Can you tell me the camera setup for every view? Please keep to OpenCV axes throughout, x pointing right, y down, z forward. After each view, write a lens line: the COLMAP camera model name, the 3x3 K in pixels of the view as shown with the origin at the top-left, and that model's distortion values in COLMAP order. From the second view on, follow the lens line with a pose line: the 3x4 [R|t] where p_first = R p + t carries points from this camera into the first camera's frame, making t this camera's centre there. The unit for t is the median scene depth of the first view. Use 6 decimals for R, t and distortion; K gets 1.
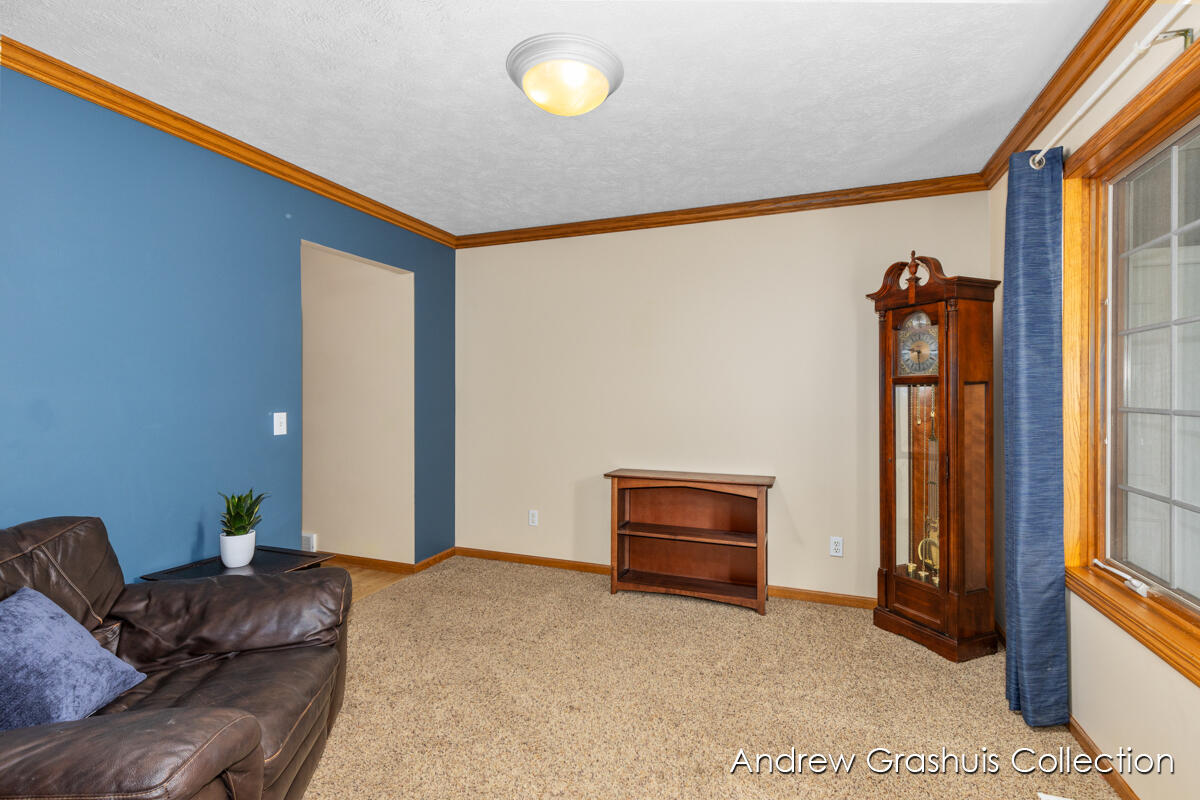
lens RADIAL K [[536.1, 0, 605.7], [0, 536.1, 401.4], [0, 0, 1]] dist [0.001742, -0.000046]
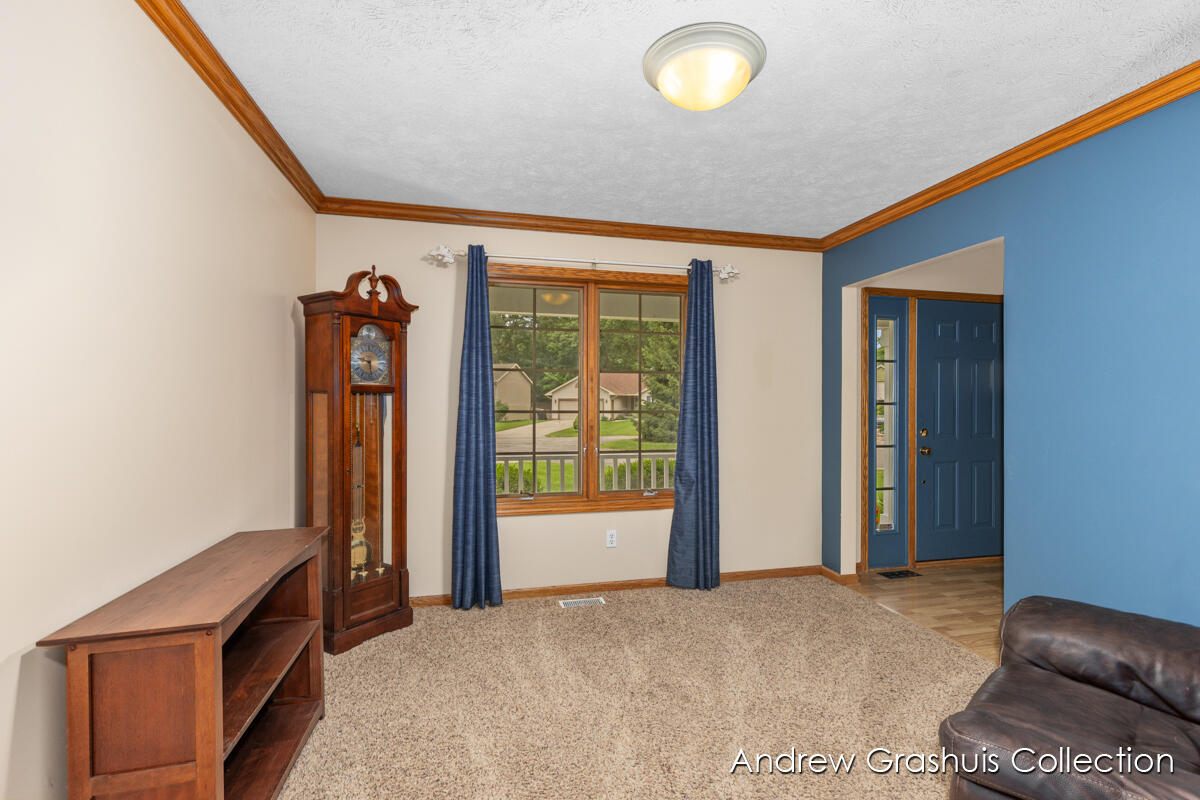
lens RADIAL K [[536.1, 0, 605.7], [0, 536.1, 401.4], [0, 0, 1]] dist [0.001742, -0.000046]
pose [[-0.564803, -0.002517, 0.825222, -0.549076], [0.006228, 0.999954, 0.007313, -0.019781], [-0.825202, 0.009270, -0.564761, 1.220549]]
